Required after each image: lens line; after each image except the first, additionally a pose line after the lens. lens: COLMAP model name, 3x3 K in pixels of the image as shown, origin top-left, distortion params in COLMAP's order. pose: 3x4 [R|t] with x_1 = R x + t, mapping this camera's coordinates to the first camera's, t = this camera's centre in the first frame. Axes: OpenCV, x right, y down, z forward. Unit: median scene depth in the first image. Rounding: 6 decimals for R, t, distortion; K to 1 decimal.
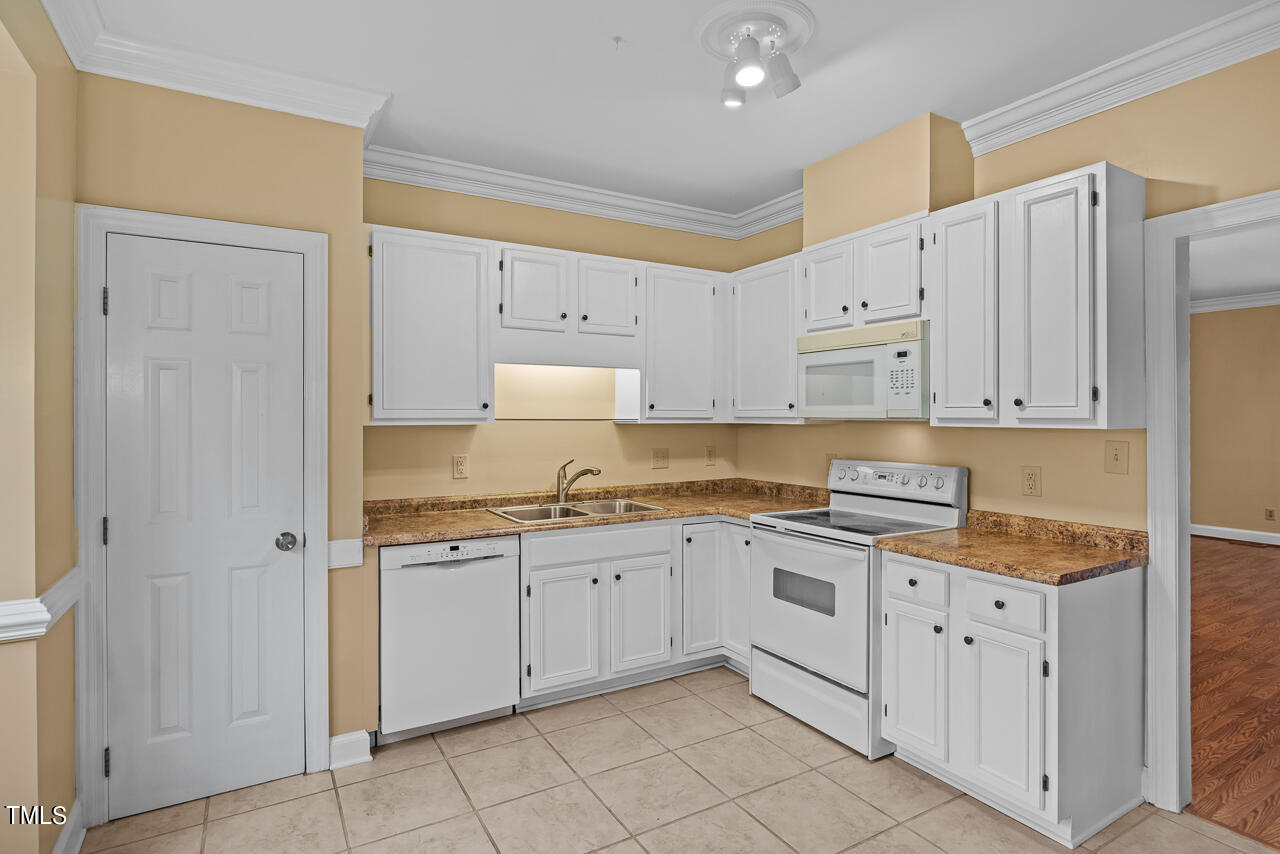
lens RADIAL K [[657.1, 0, 640.3], [0, 657.1, 428.8], [0, 0, 1]] dist [0.001035, 0.000070]
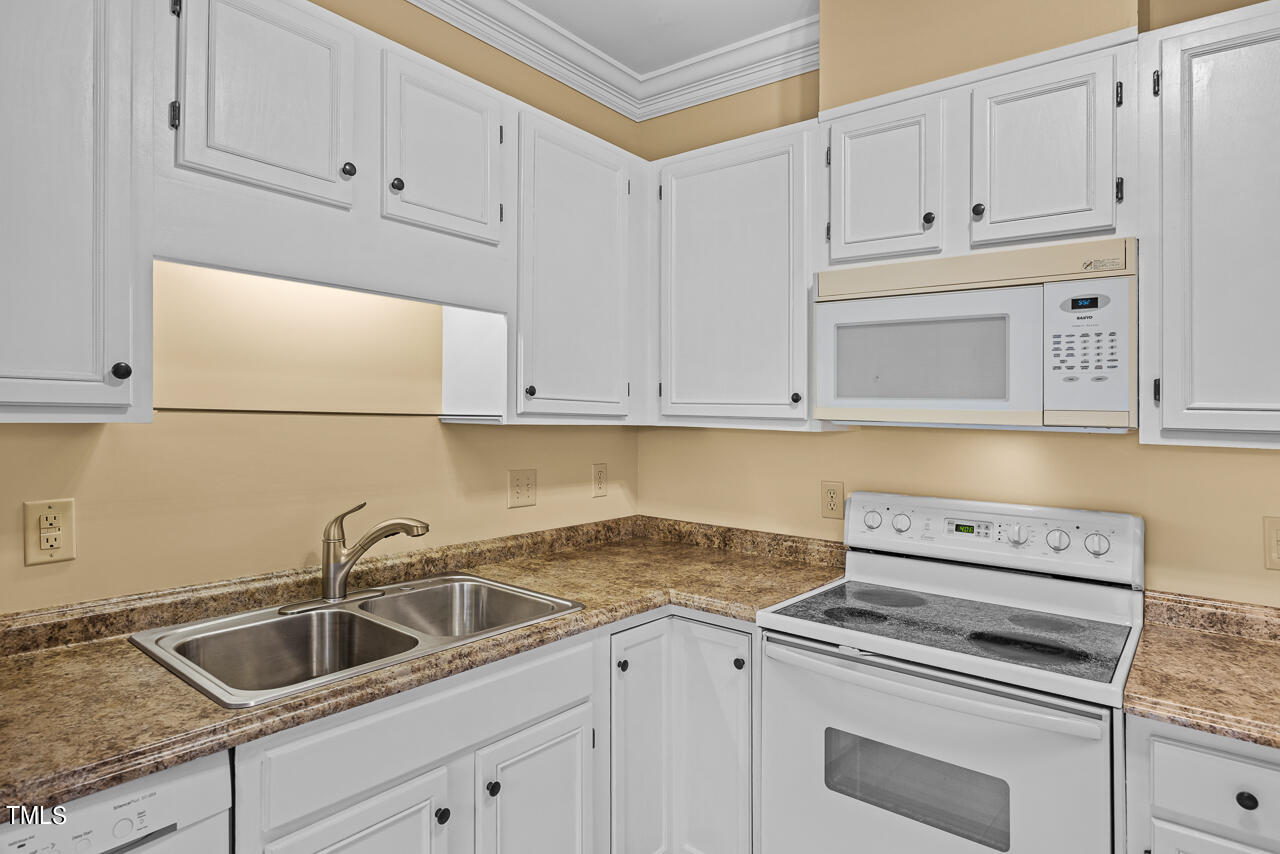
lens RADIAL K [[695.0, 0, 640.9], [0, 695.0, 439.4], [0, 0, 1]] dist [-0.003046, -0.000884]
pose [[0.933014, 0.009082, 0.359725, -0.101540], [-0.017161, 0.999667, 0.019272, -0.009325], [-0.359430, -0.024155, 0.932859, 0.515743]]
